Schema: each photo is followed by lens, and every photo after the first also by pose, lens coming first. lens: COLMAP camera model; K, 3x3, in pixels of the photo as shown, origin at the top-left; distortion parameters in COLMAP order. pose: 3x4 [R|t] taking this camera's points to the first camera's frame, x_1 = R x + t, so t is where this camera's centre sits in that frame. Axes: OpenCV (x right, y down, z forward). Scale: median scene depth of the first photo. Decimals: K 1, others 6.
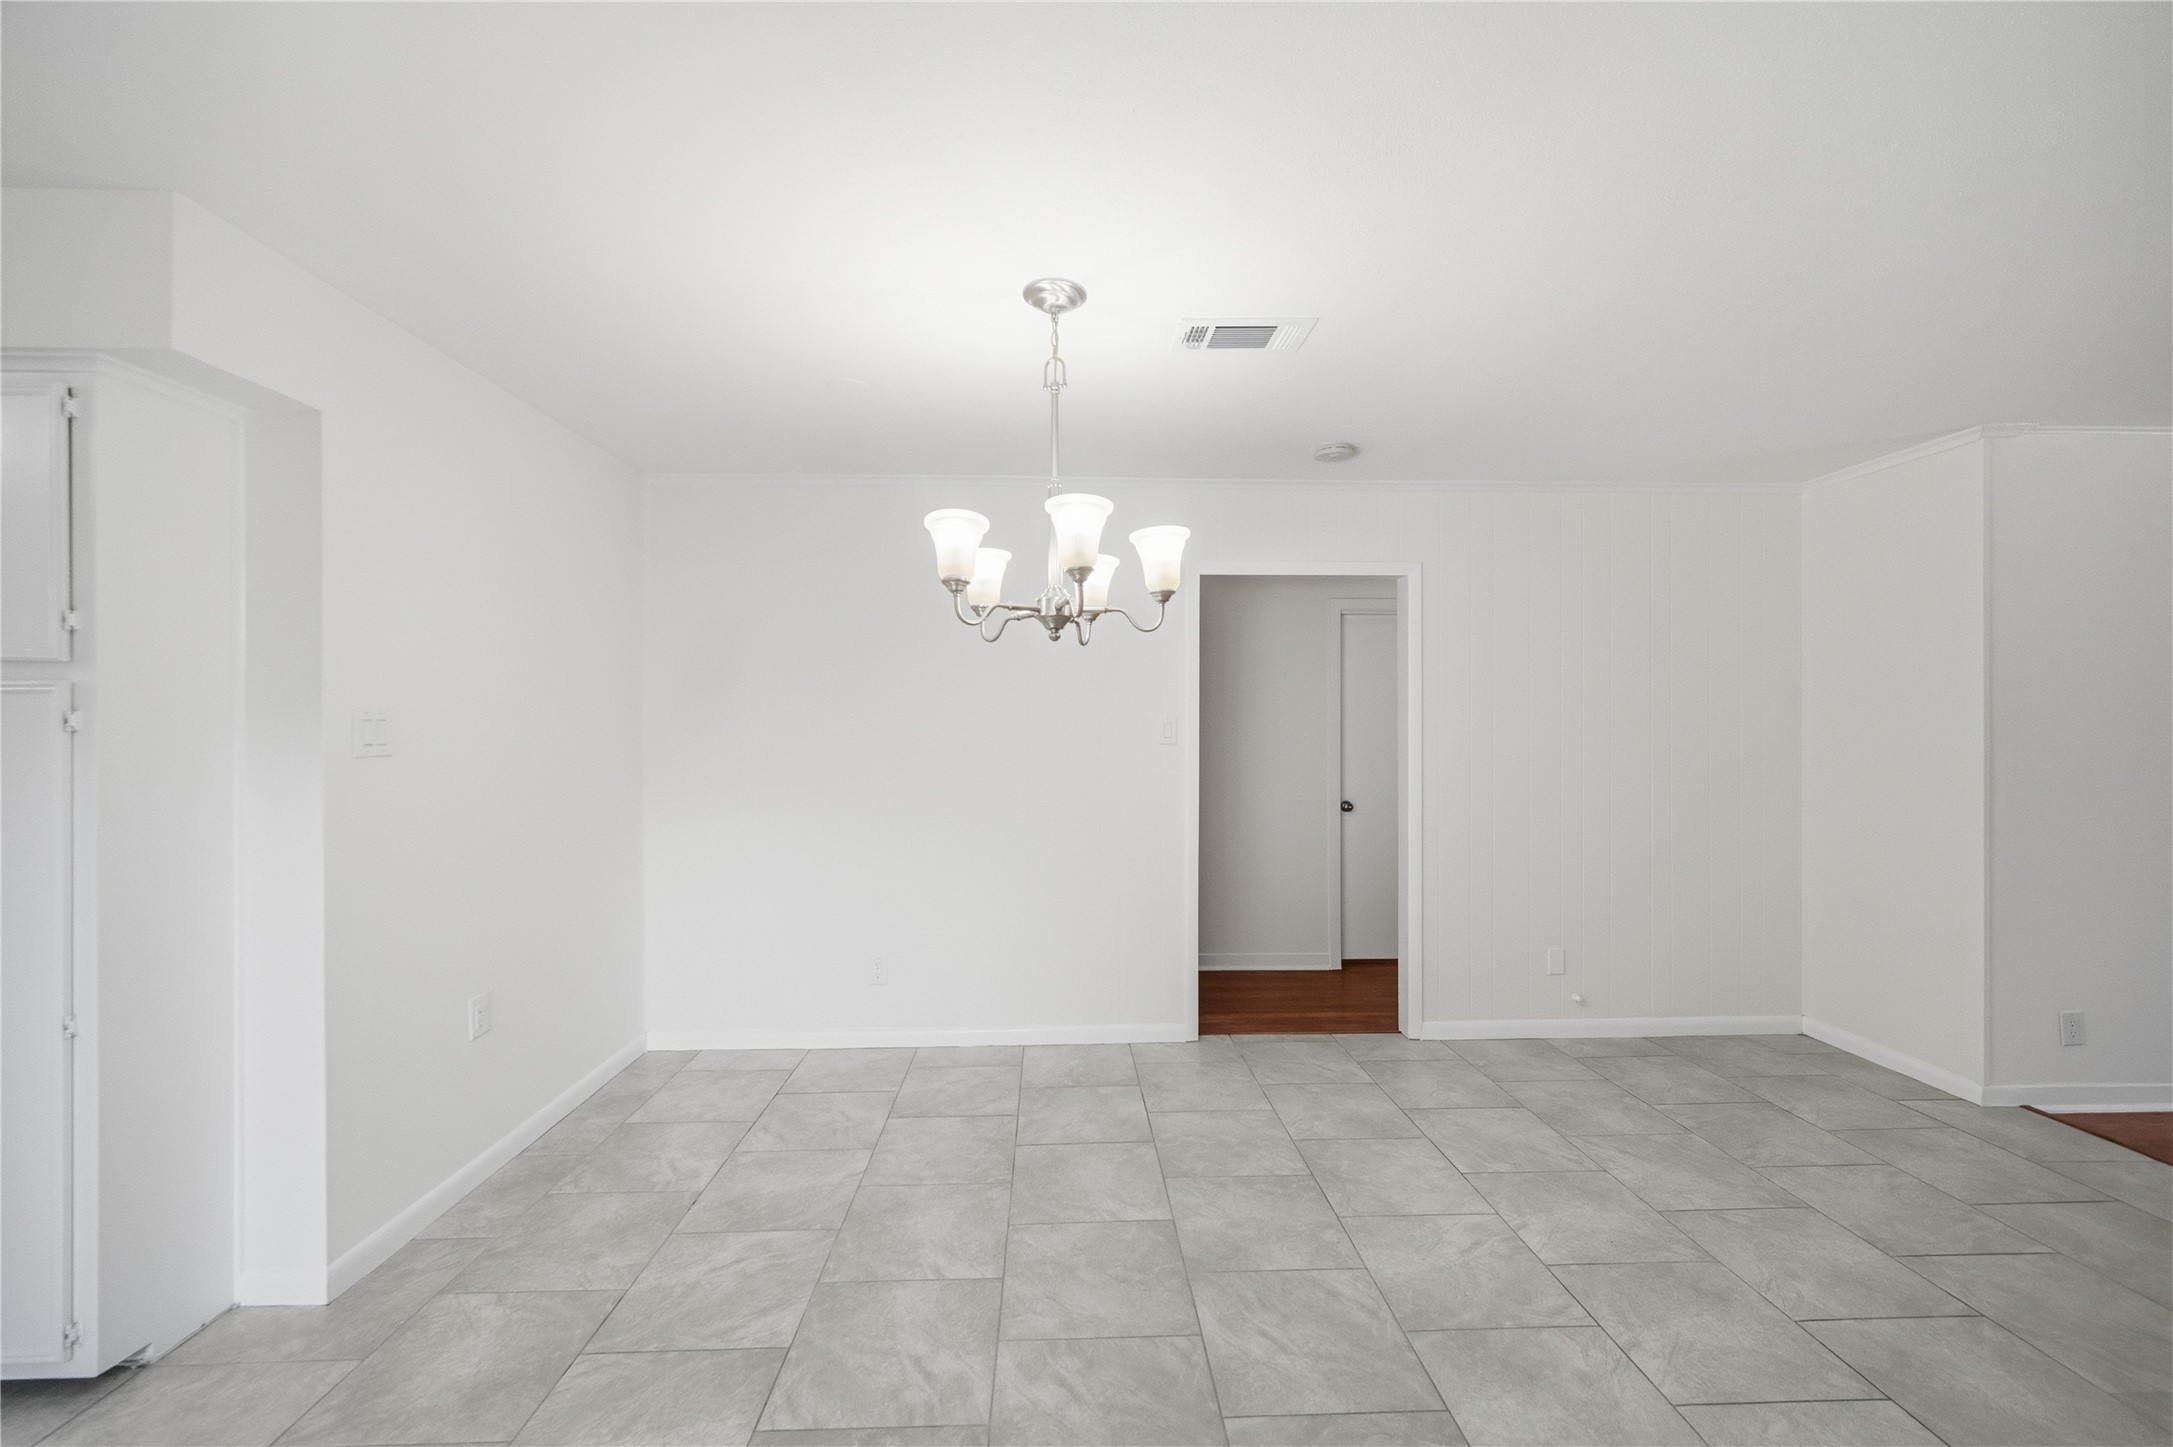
lens RADIAL K [[867.8, 0, 1093.7], [0, 867.8, 727.2], [0, 0, 1]] dist [-0.001644, 0.000106]
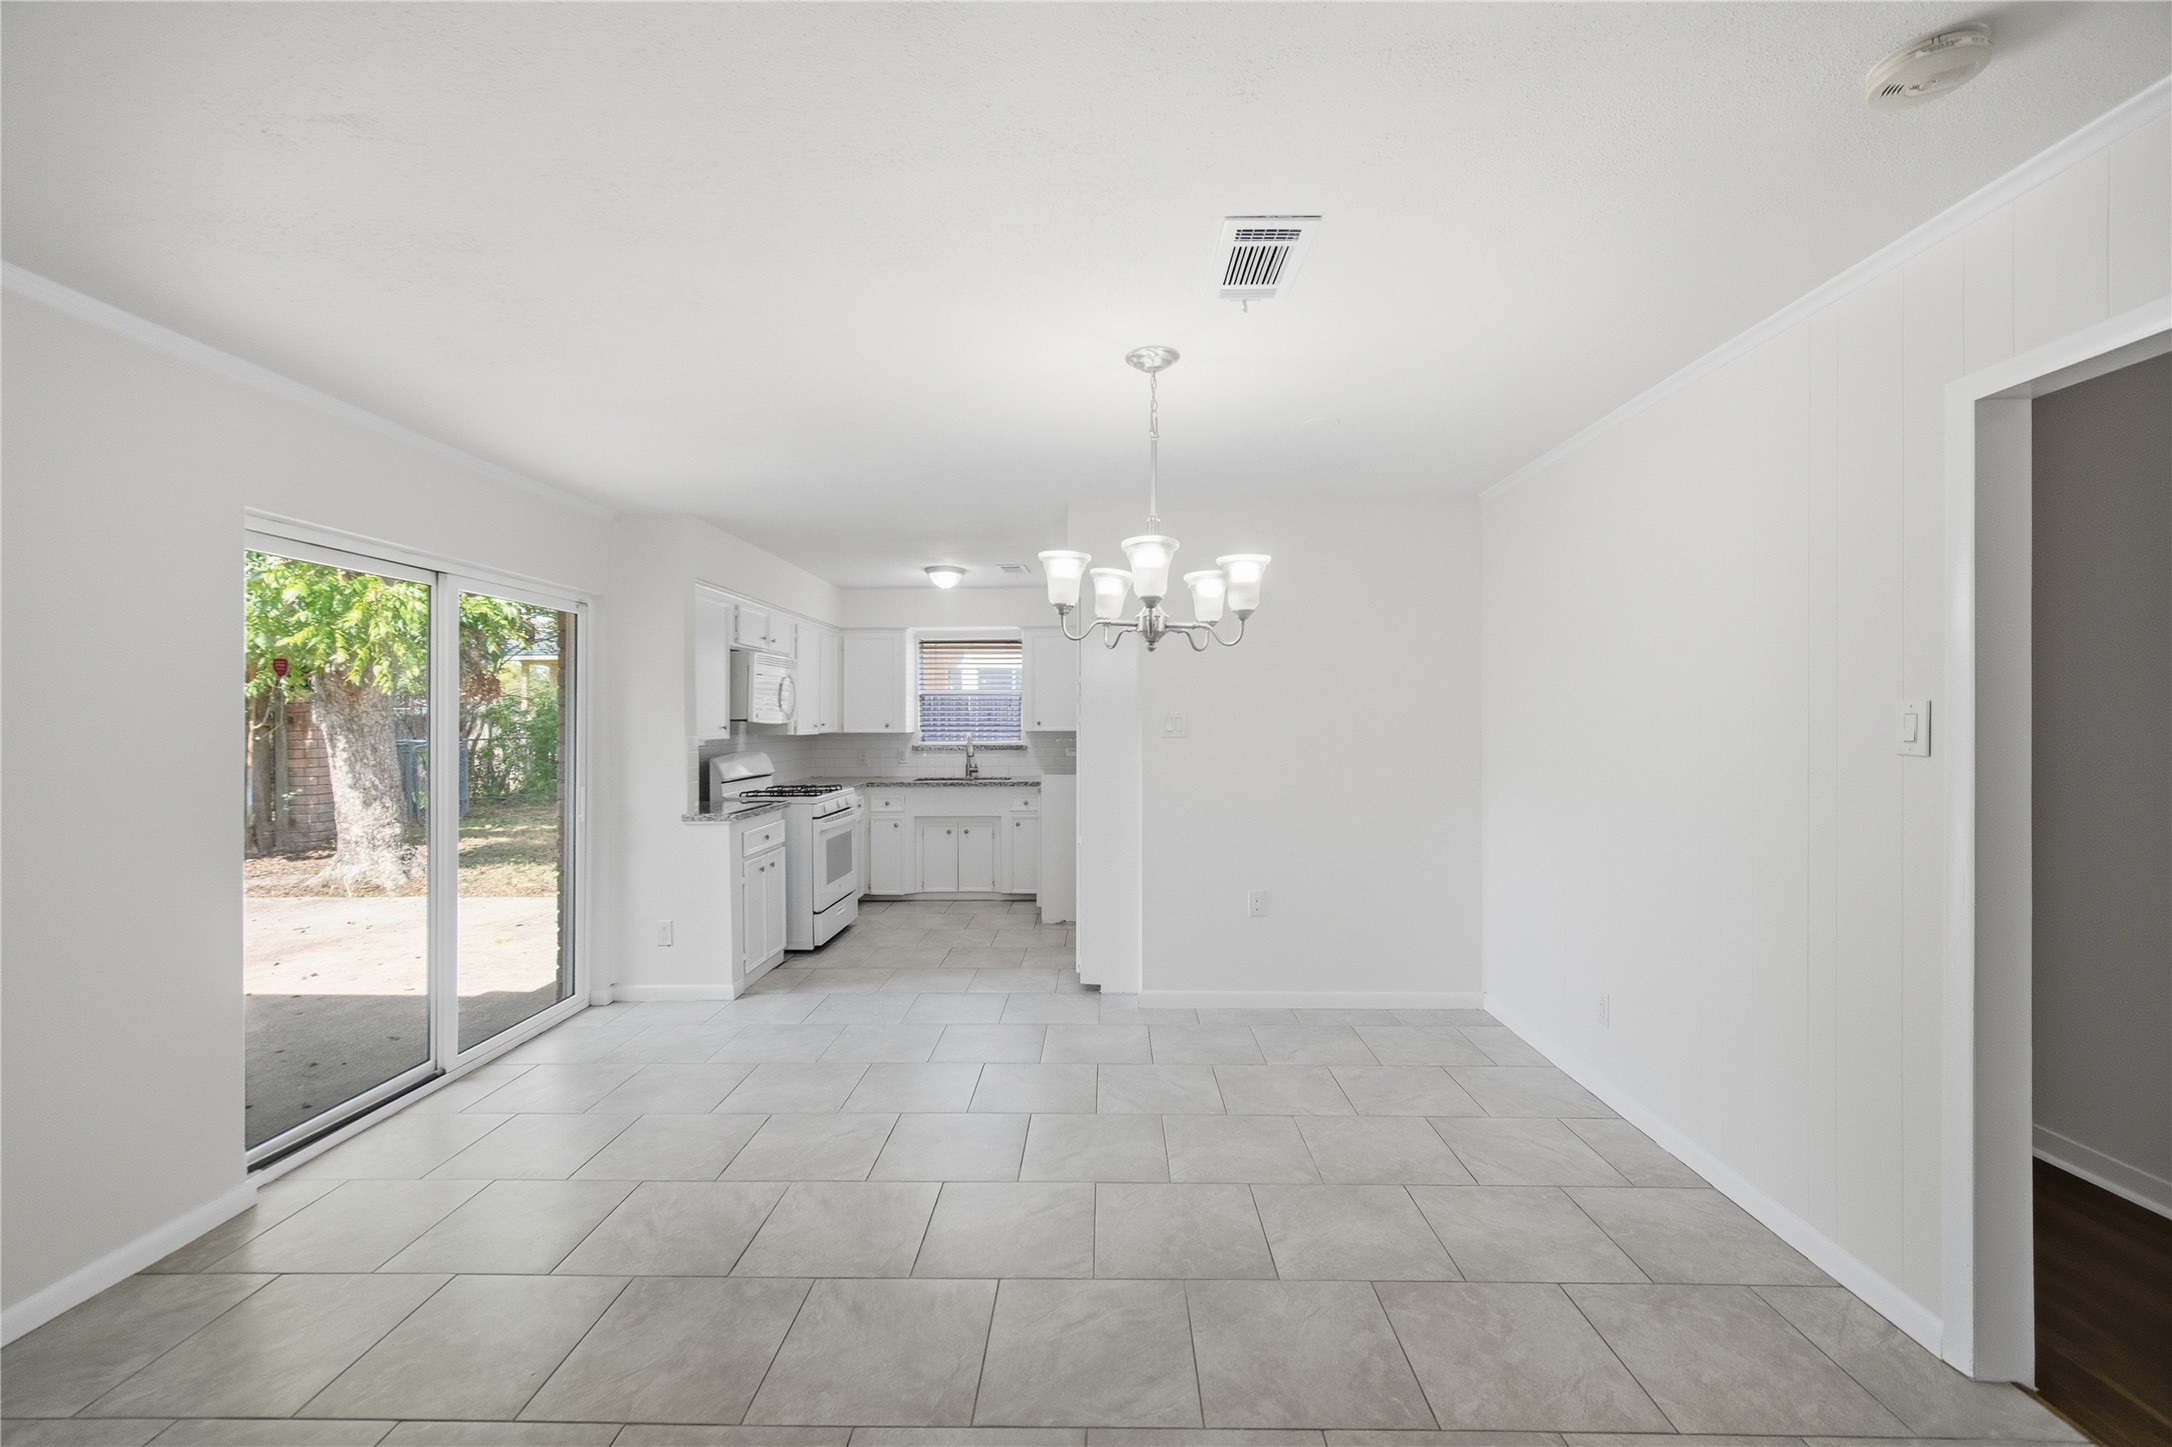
lens RADIAL K [[881.2, 0, 1076.3], [0, 881.2, 719.7], [0, 0, 1]] dist [-0.002982, -0.000602]
pose [[-0.068064, 0.005415, -0.997666, 1.136238], [0.008362, 0.999953, 0.004856, -0.015285], [0.997646, -0.008012, -0.068106, 0.972207]]
